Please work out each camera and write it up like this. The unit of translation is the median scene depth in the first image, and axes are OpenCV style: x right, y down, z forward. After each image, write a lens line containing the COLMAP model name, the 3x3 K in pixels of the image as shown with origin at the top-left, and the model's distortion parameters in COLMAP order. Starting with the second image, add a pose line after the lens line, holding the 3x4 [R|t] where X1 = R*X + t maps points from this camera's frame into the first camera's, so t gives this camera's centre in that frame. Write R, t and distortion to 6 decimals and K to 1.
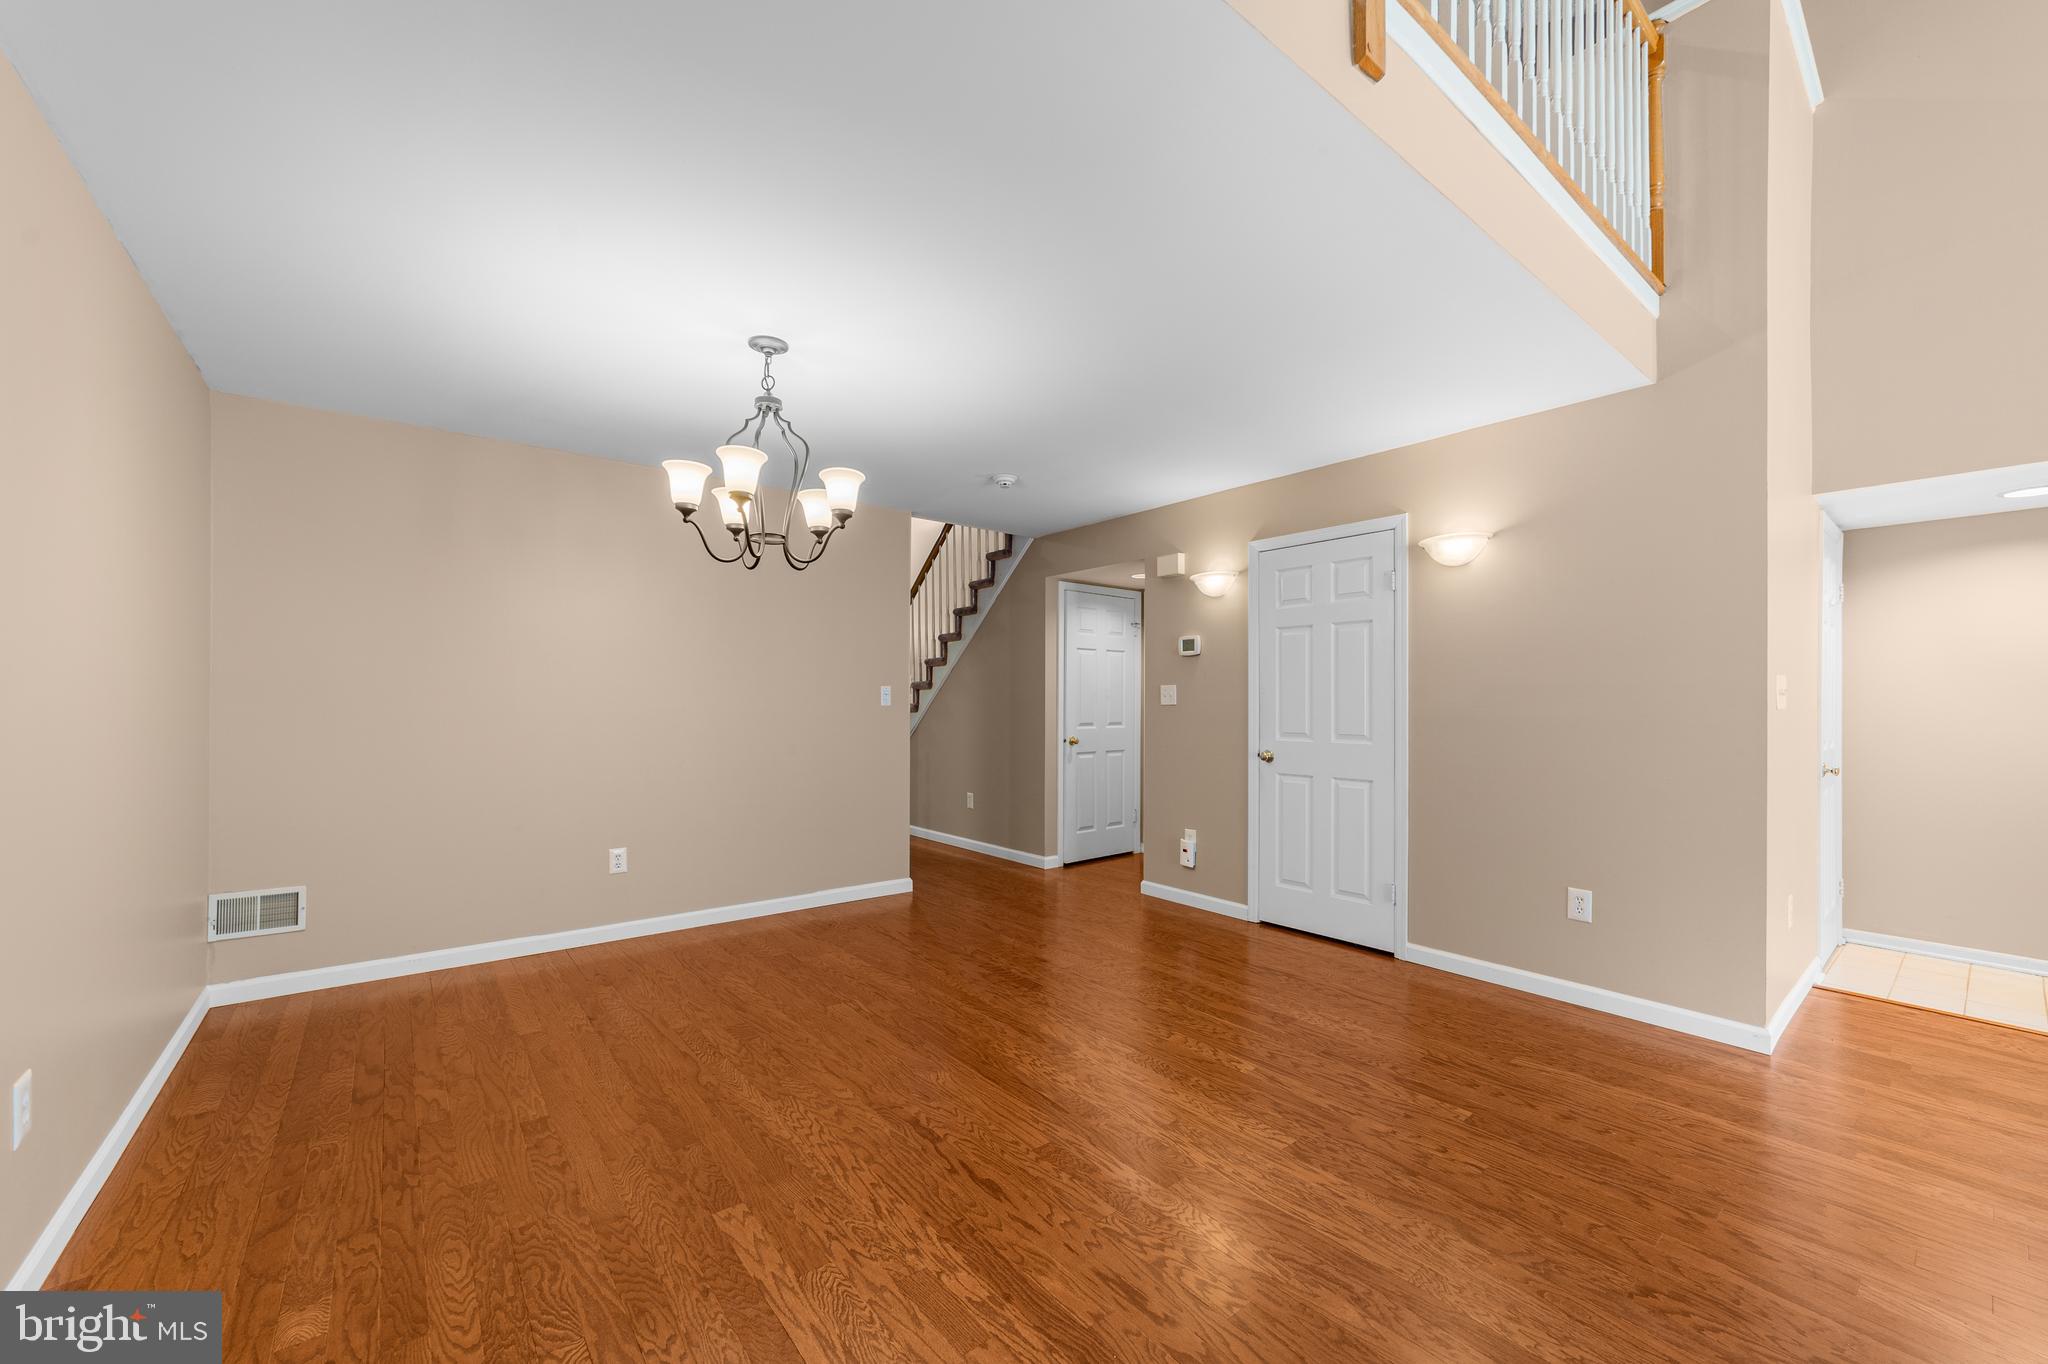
lens RADIAL K [[786.1, 0, 1020.0], [0, 786.1, 697.4], [0, 0, 1]] dist [0.001026, 0.000360]
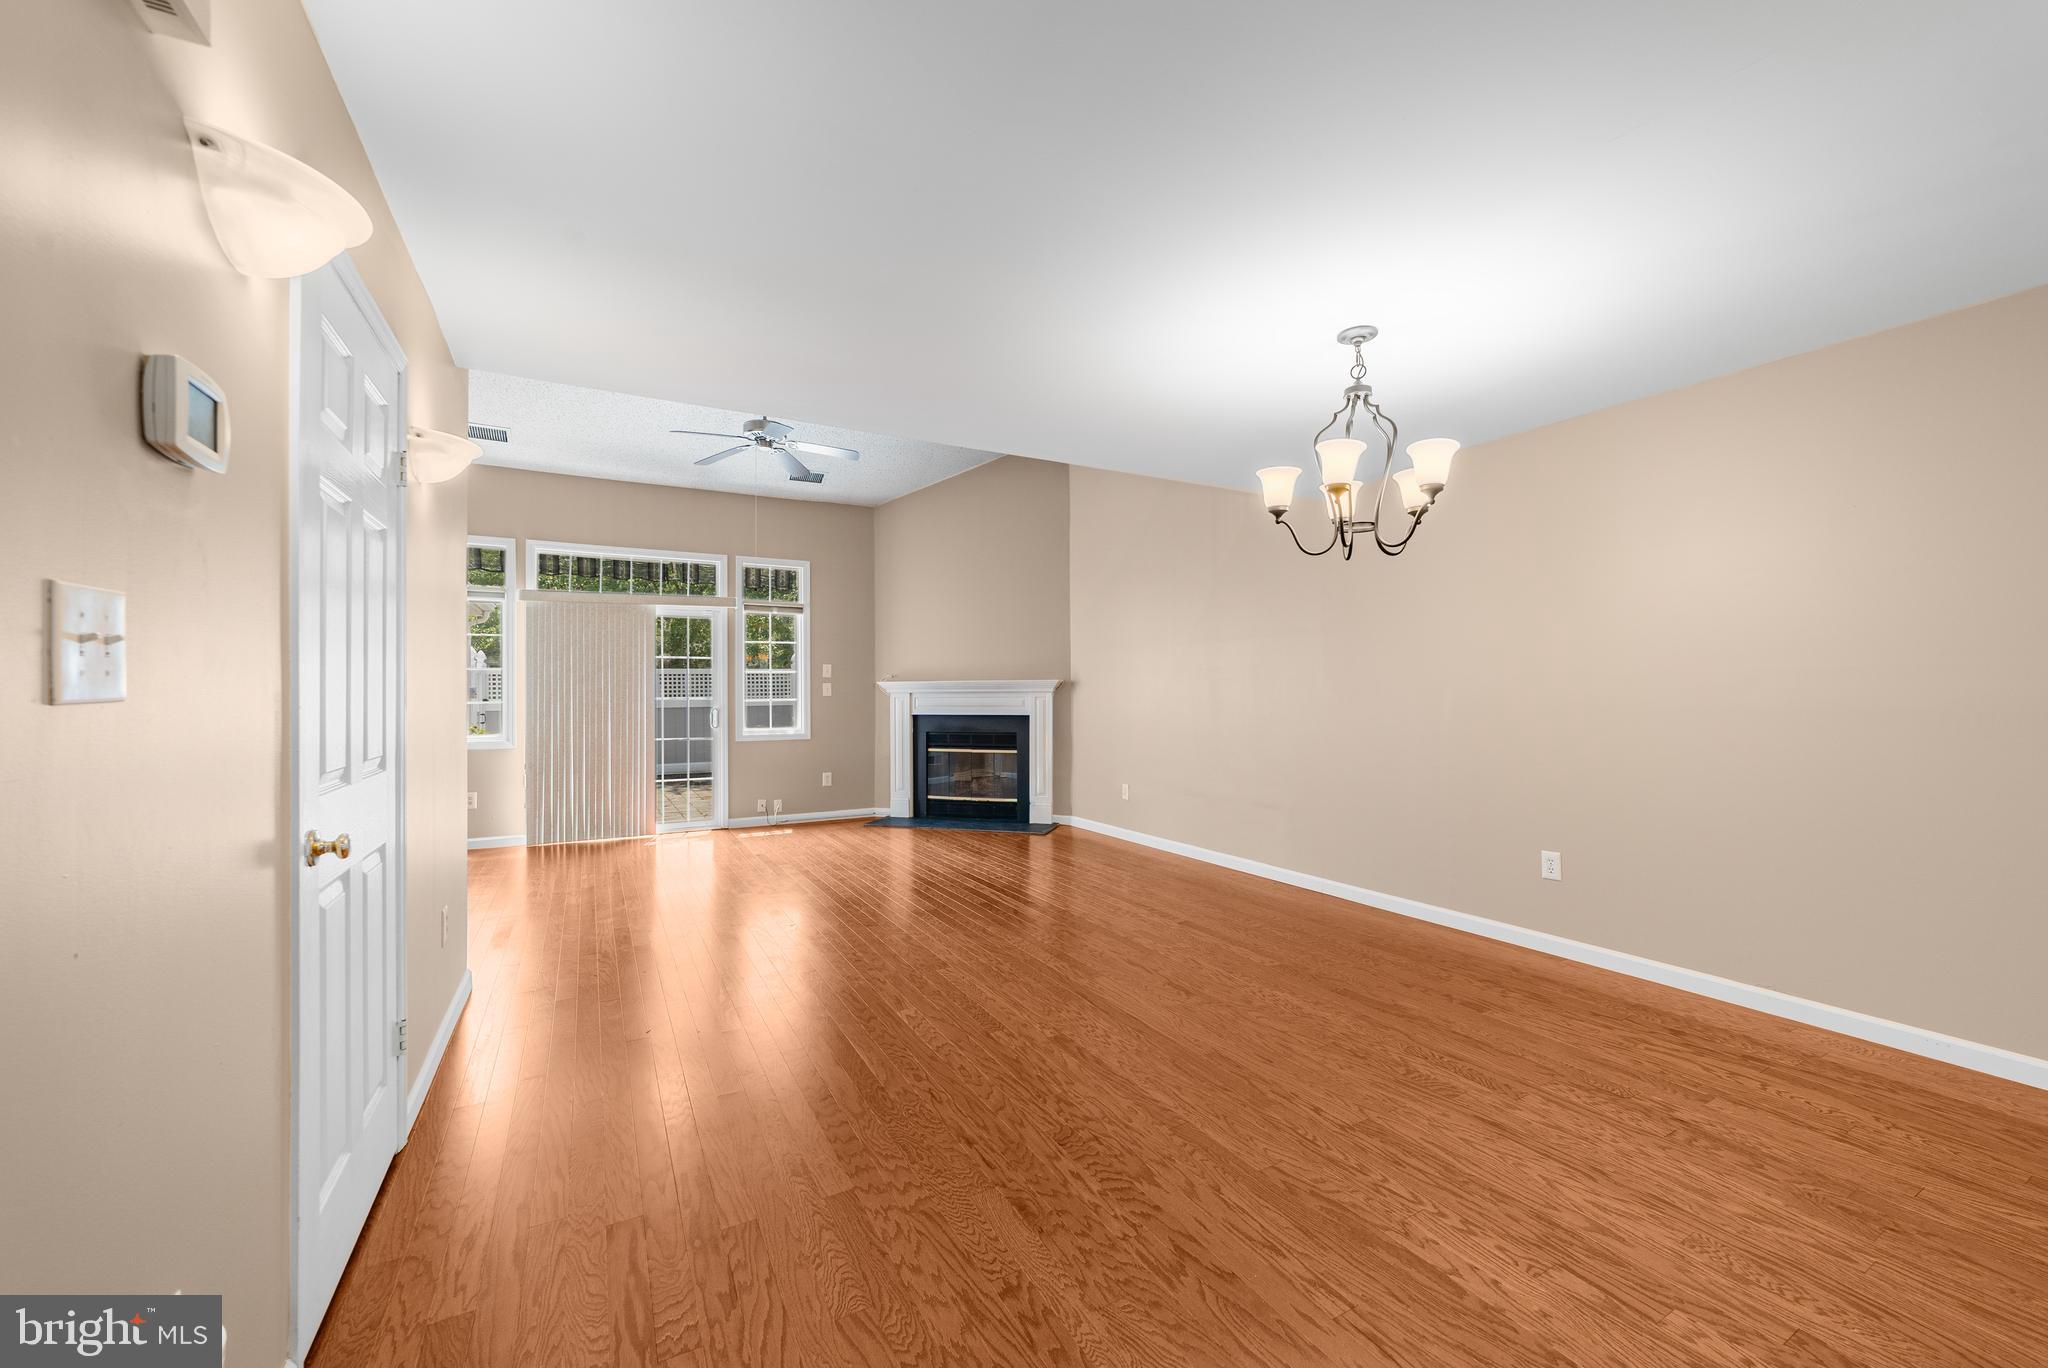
lens RADIAL K [[786.1, 0, 1020.0], [0, 786.1, 699.4], [0, 0, 1]] dist [0.001026, 0.000360]
pose [[-0.985208, -0.003929, 0.171318, -0.064728], [-0.003176, 0.999984, 0.004669, 0.011813], [-0.171334, 0.004056, -0.985205, 2.047916]]
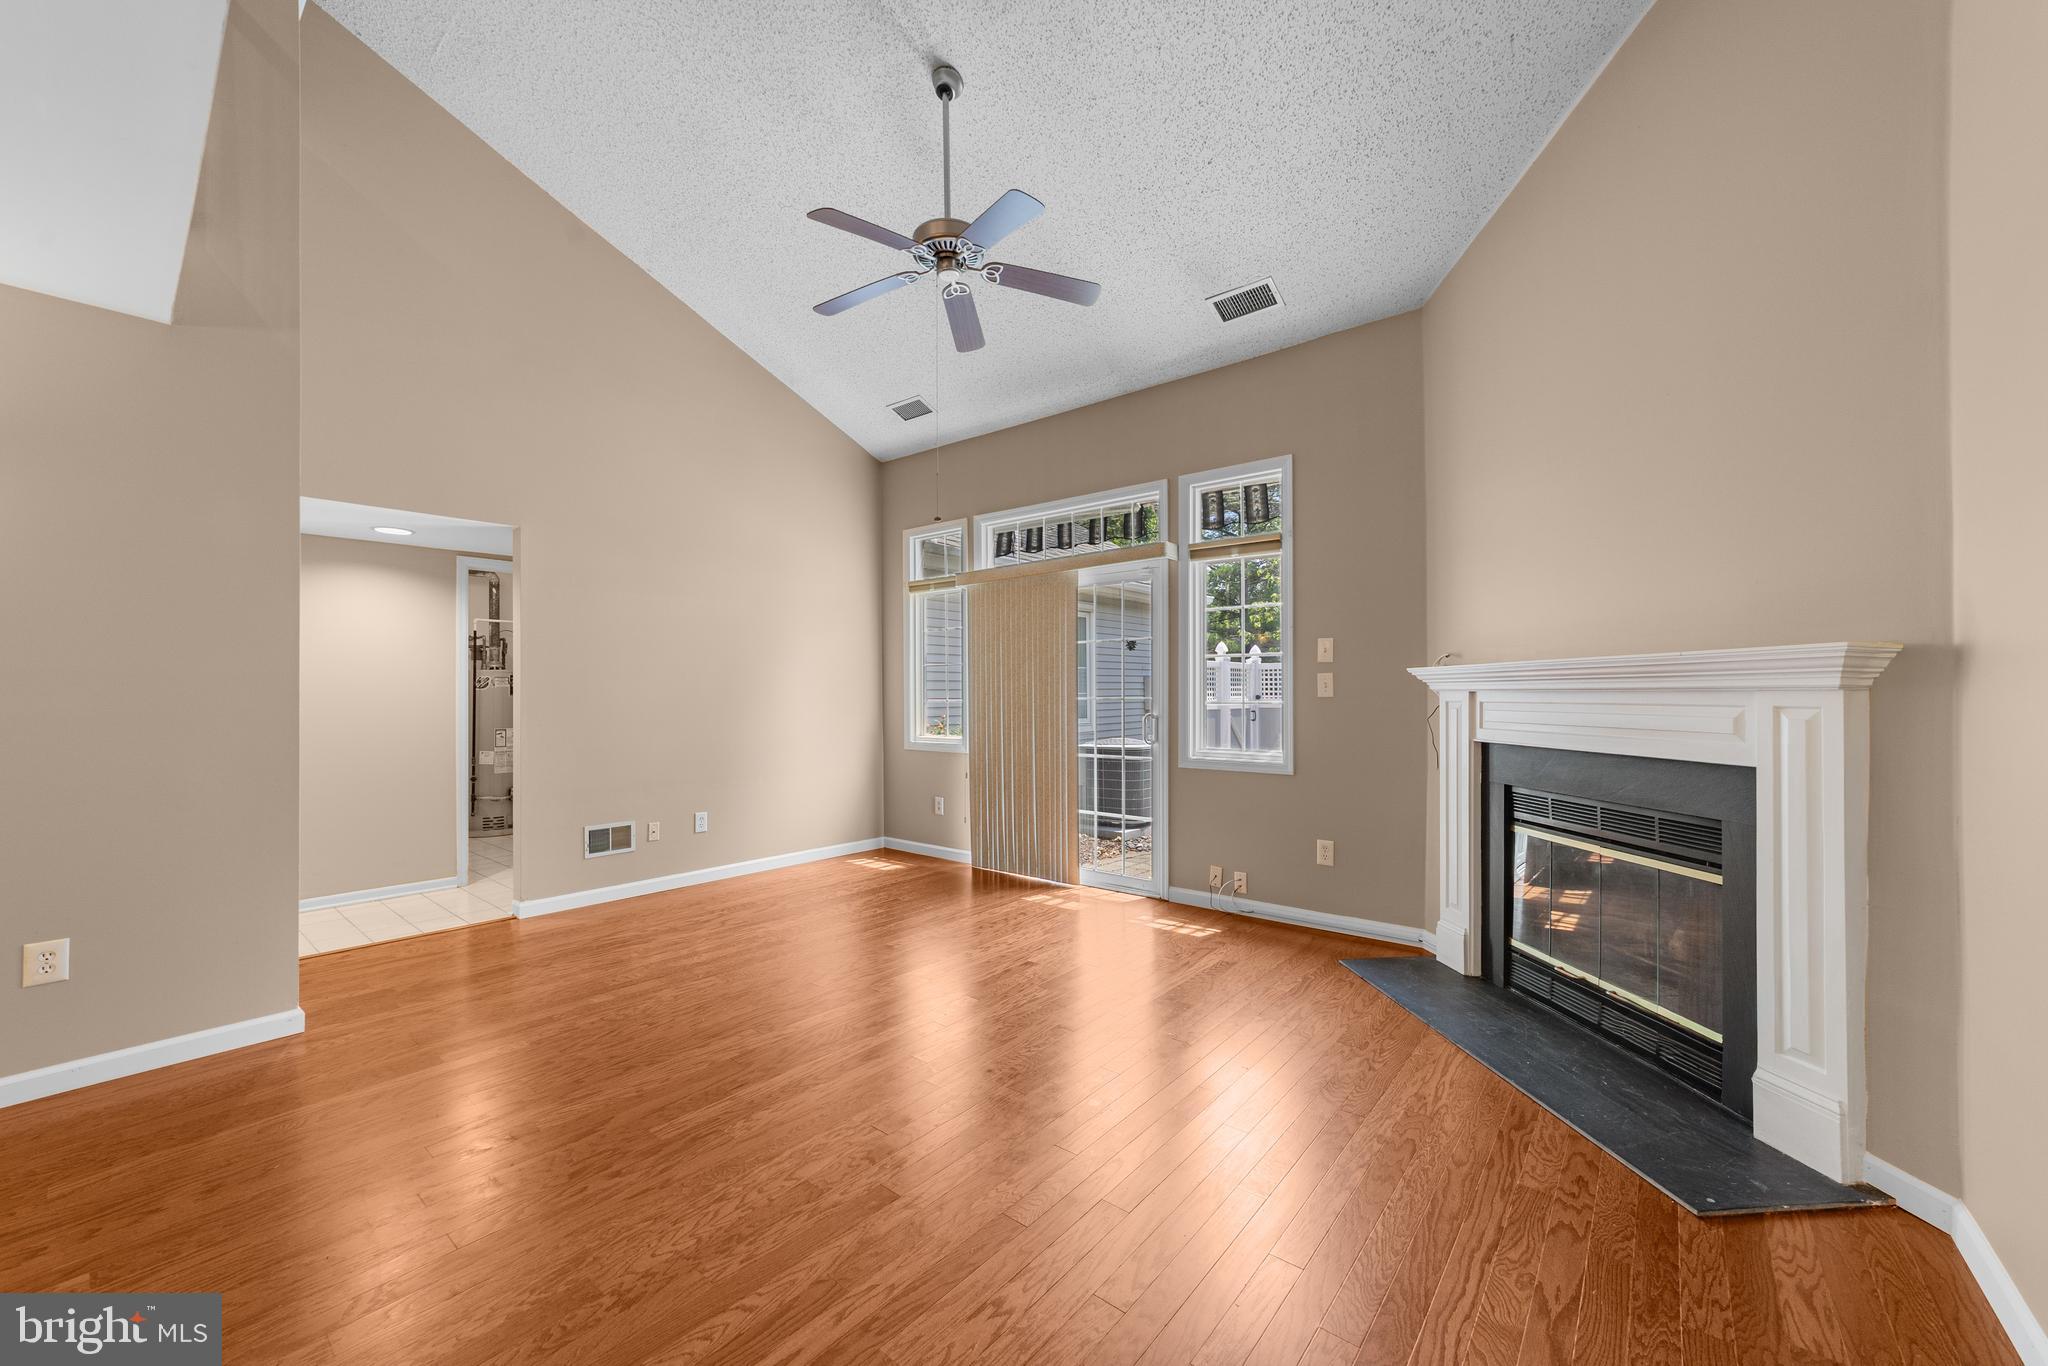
lens RADIAL K [[786.1, 0, 1020.0], [0, 786.1, 698.4], [0, 0, 1]] dist [0.001026, 0.000360]
pose [[-0.203883, -0.011713, 0.978925, -0.256028], [-0.001256, 0.999931, 0.011703, 0.000886], [-0.978995, 0.001156, -0.203883, 0.288441]]
